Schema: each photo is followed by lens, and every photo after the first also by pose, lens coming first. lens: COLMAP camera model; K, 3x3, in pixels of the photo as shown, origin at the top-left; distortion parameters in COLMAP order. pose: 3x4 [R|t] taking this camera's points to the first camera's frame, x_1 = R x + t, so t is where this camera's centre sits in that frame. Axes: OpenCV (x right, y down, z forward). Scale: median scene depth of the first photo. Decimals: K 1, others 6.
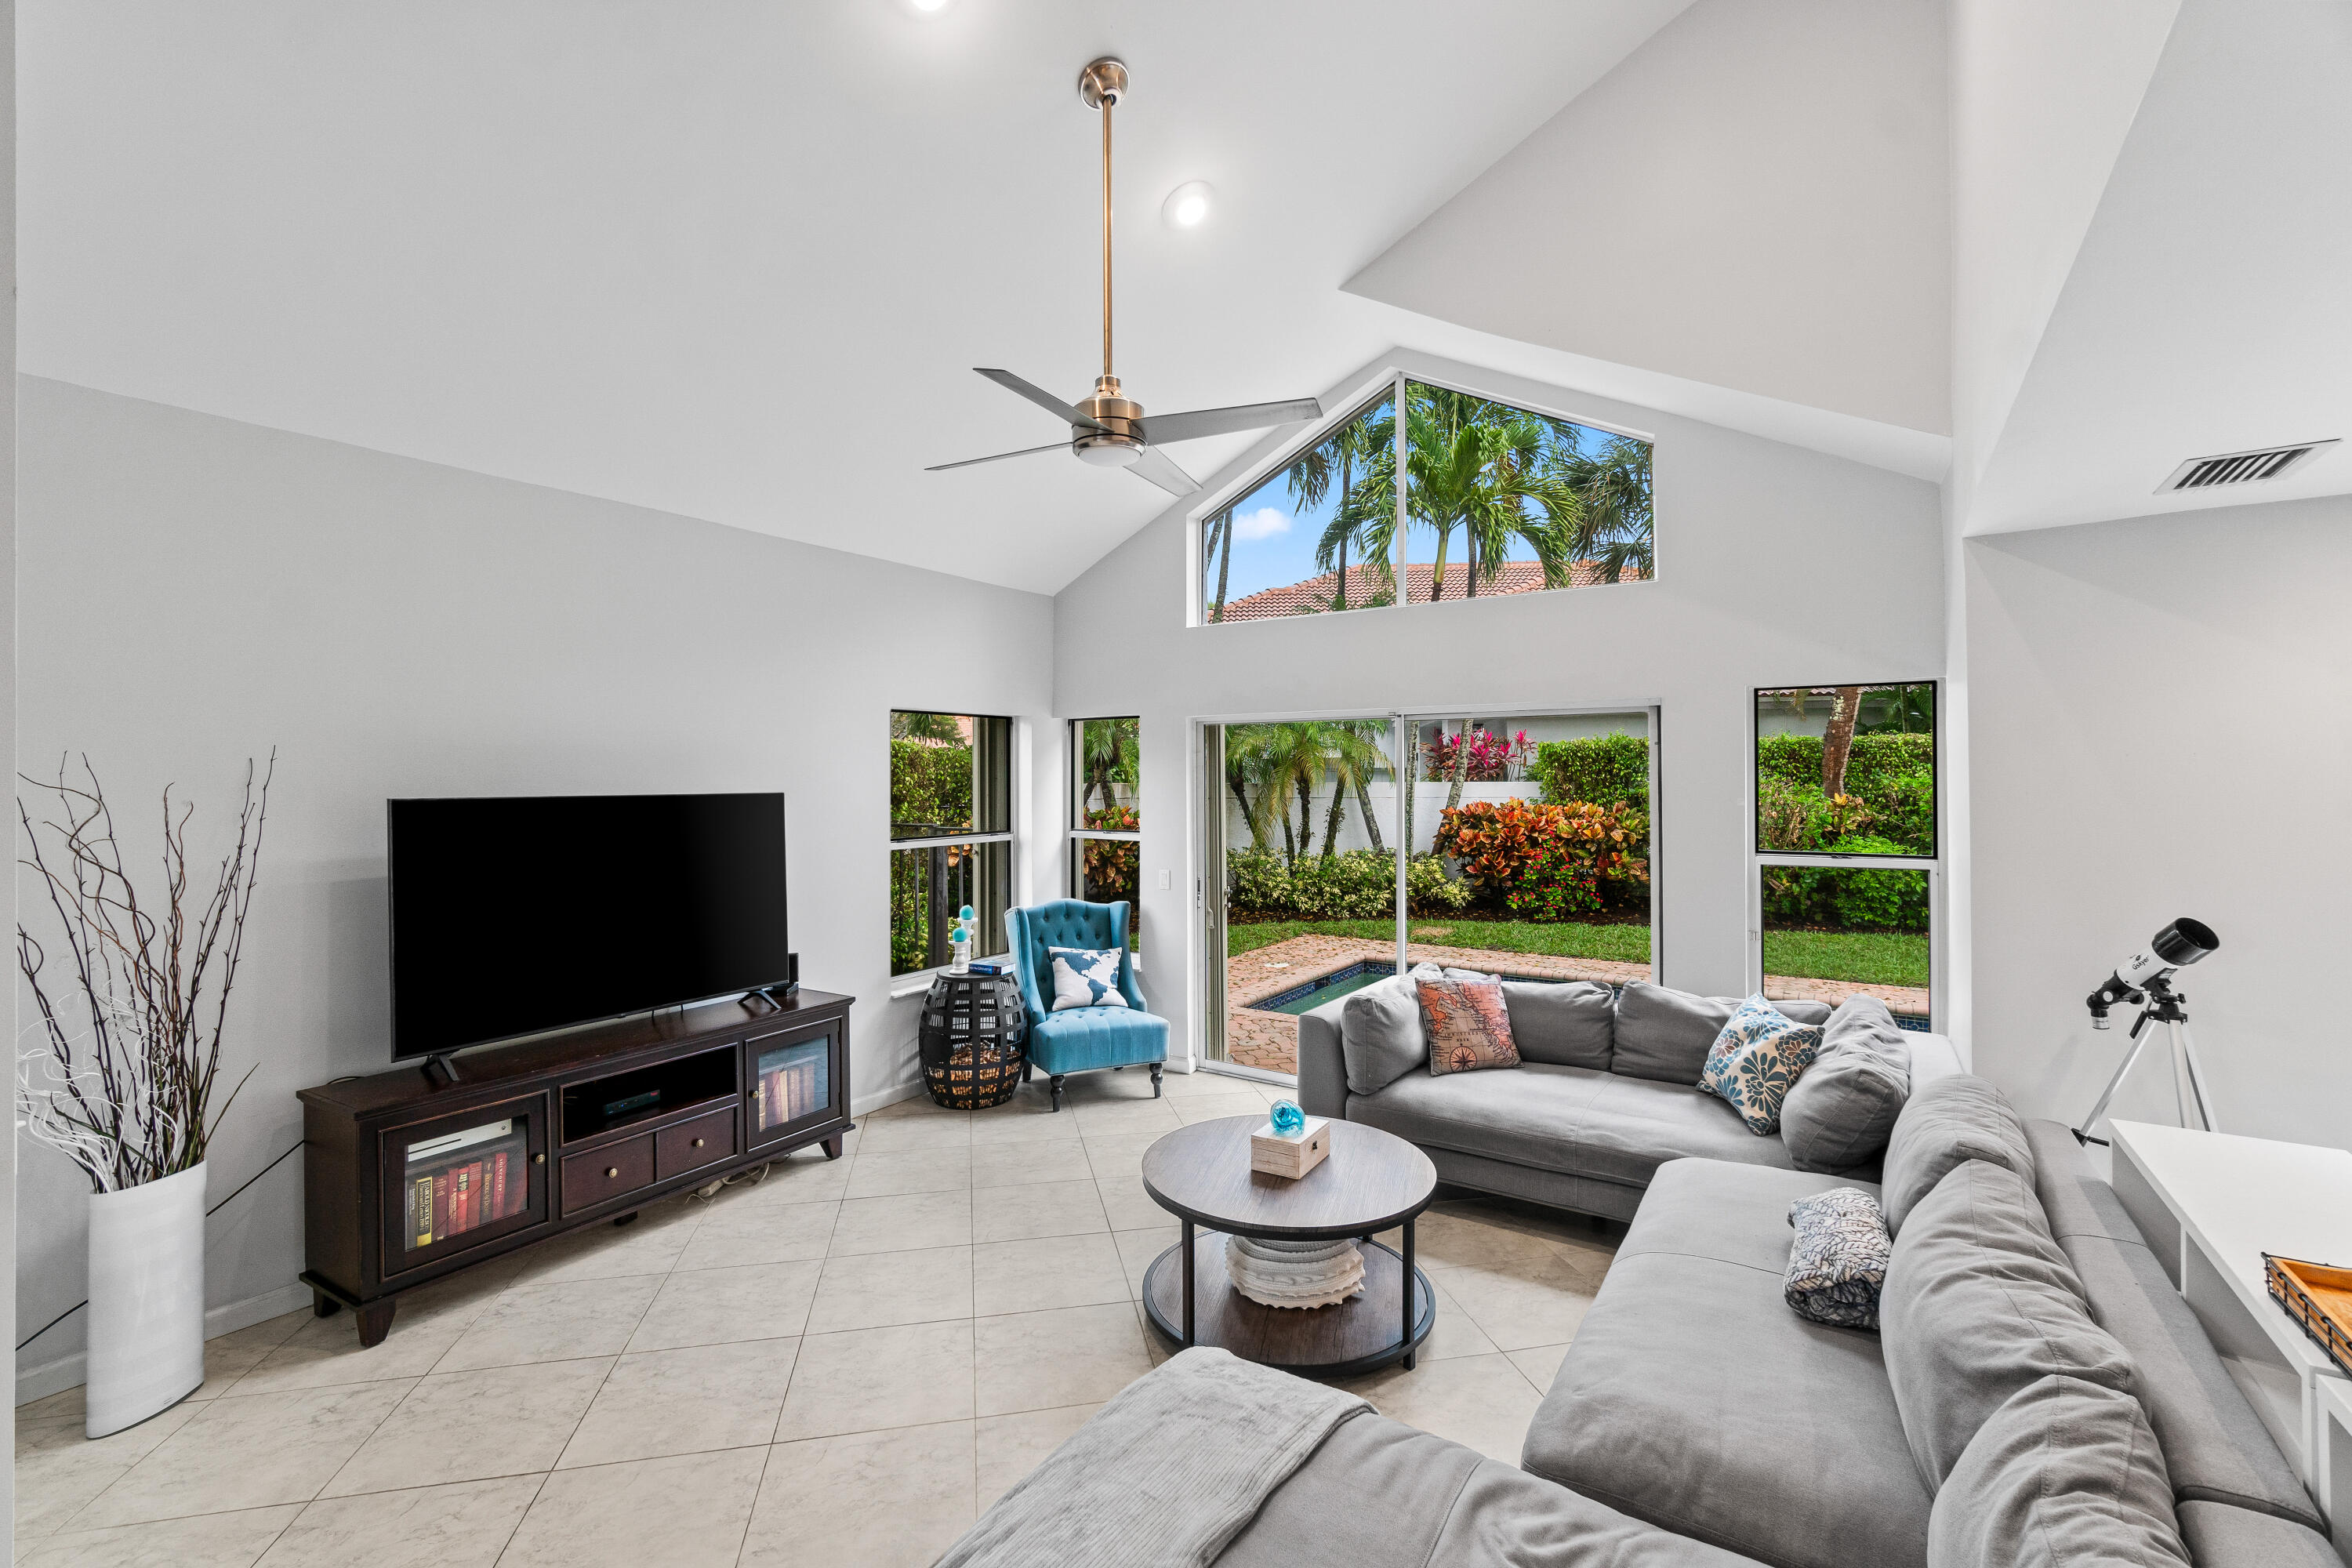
lens RADIAL K [[1017.8, 0, 1171.2], [0, 1017.8, 776.5], [0, 0, 1]] dist [-0.006300, 0.001320]
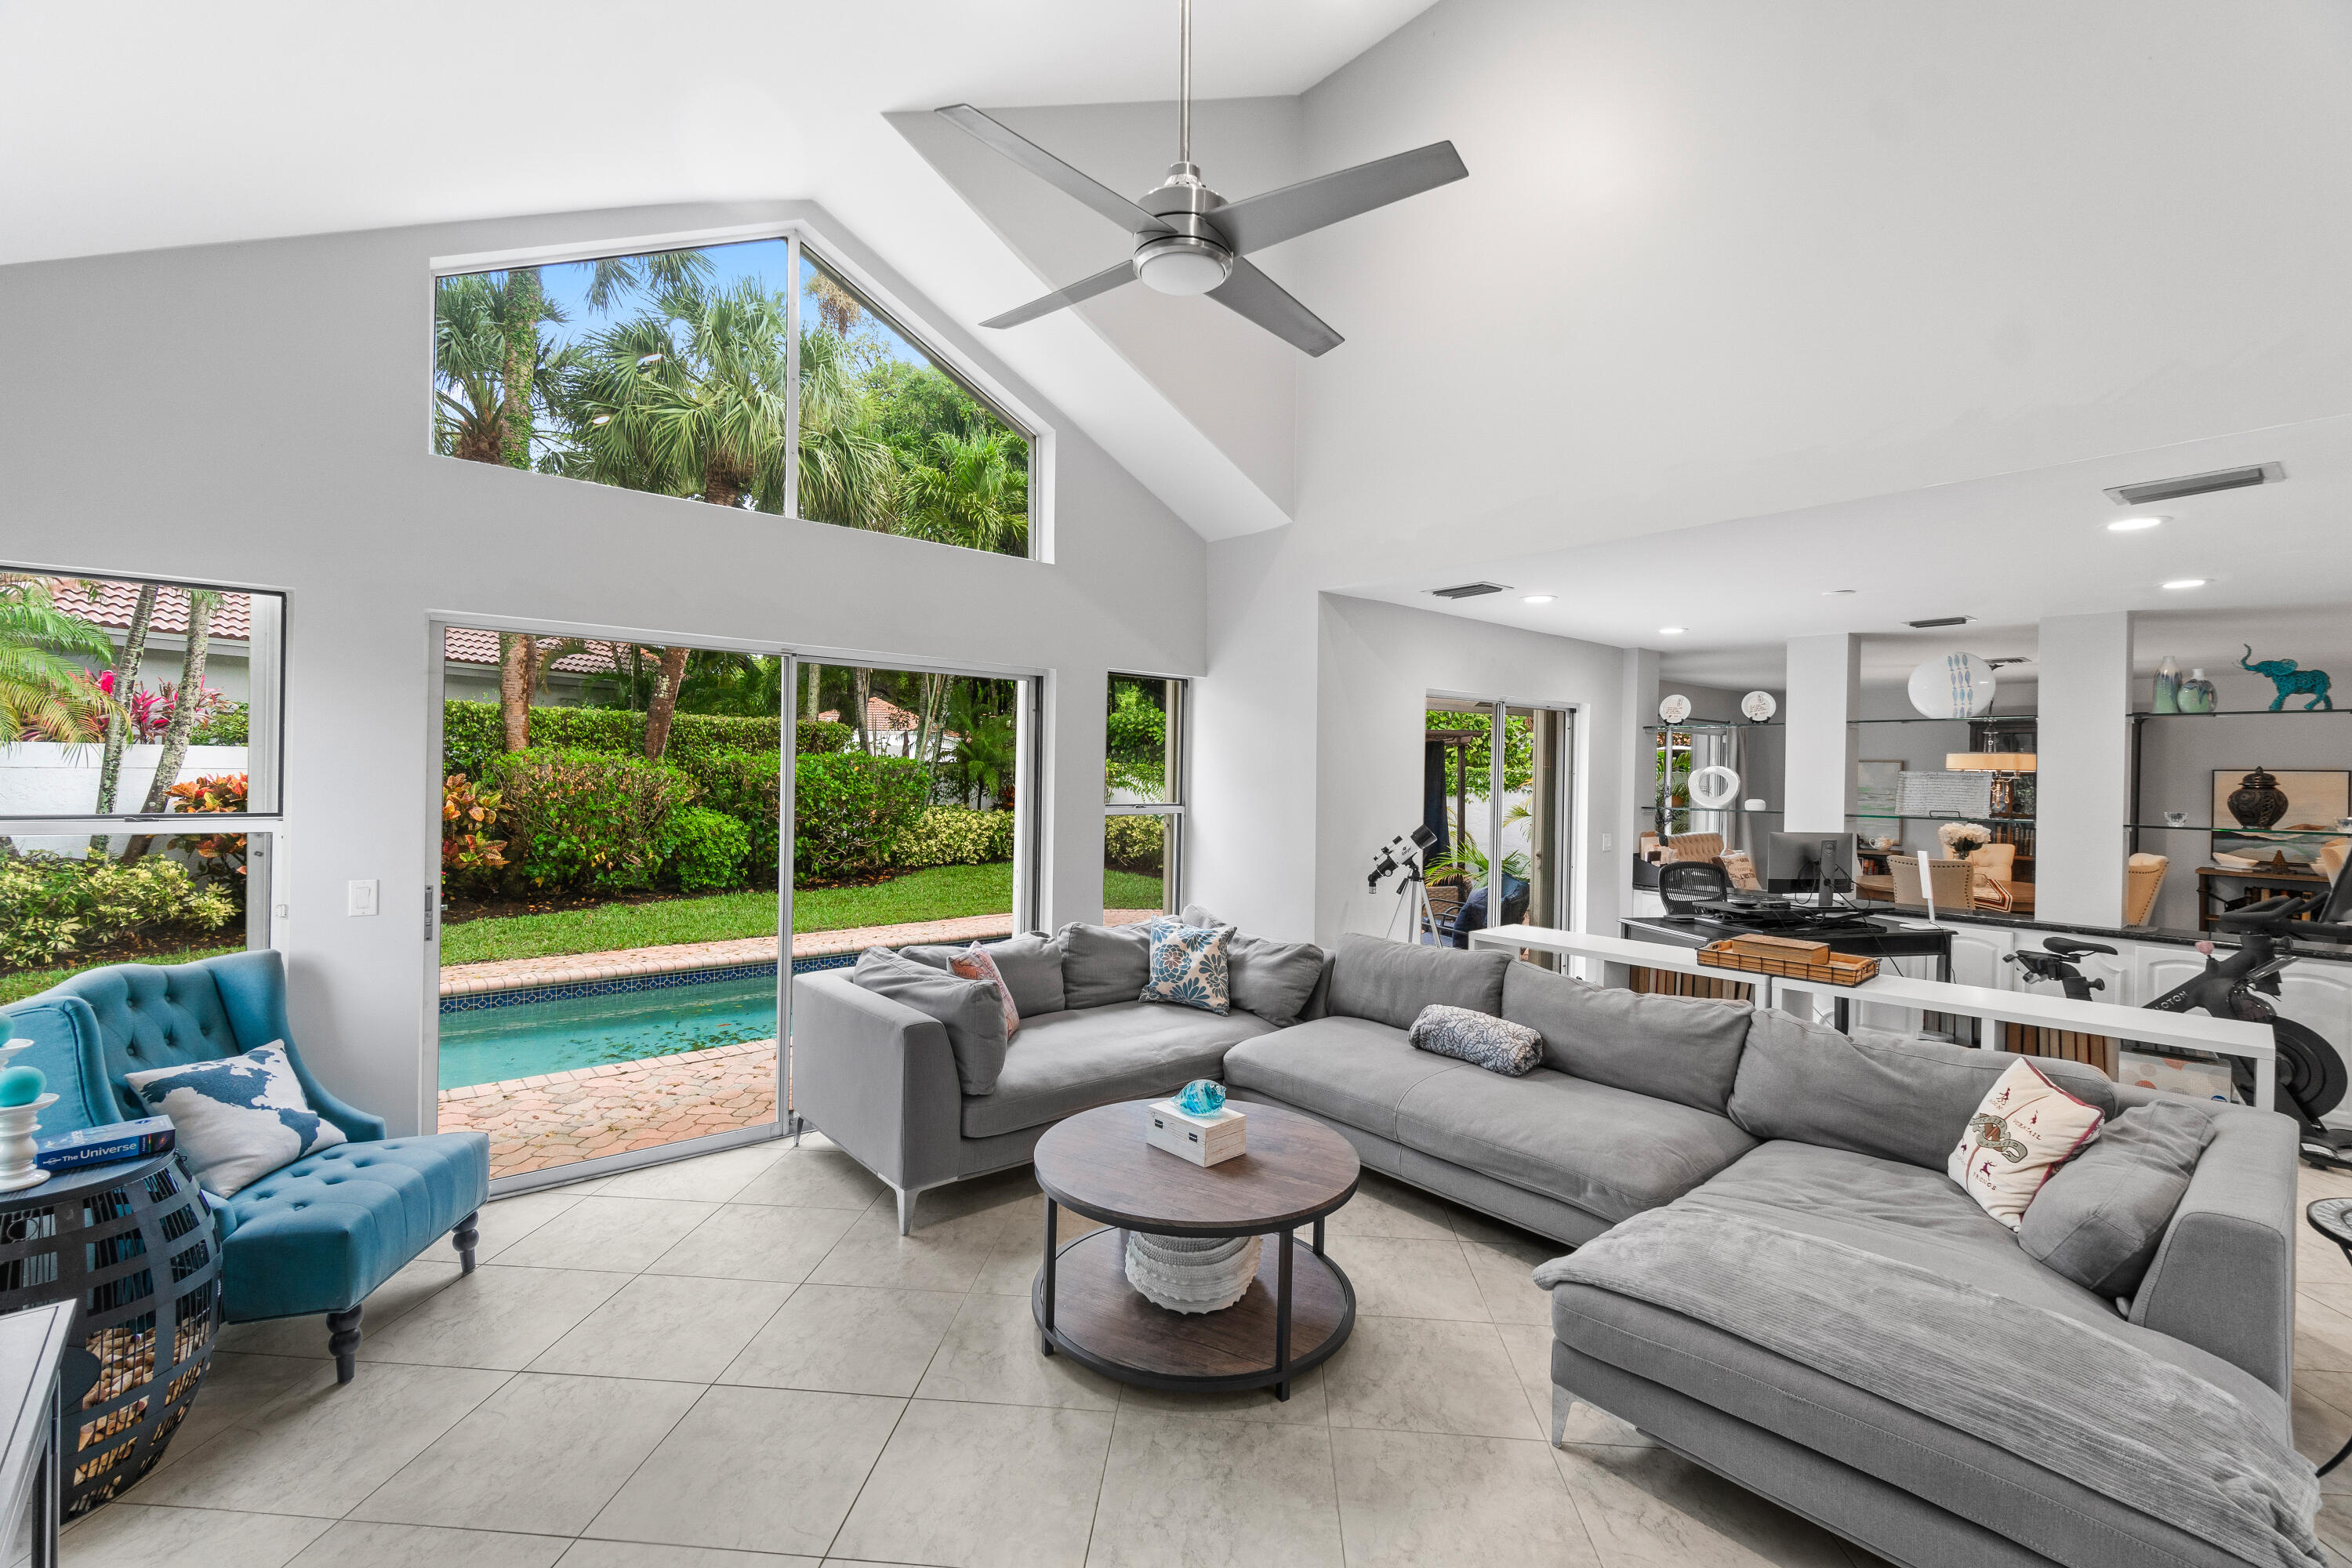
lens RADIAL K [[1017.8, 0, 1175.8], [0, 1017.8, 773.5], [0, 0, 1]] dist [-0.006300, 0.001320]
pose [[0.266912, 0.004839, 0.963709, -0.436601], [-0.018705, 0.999825, 0.000160, 0.026701], [-0.963539, -0.018069, 0.266956, 0.447620]]
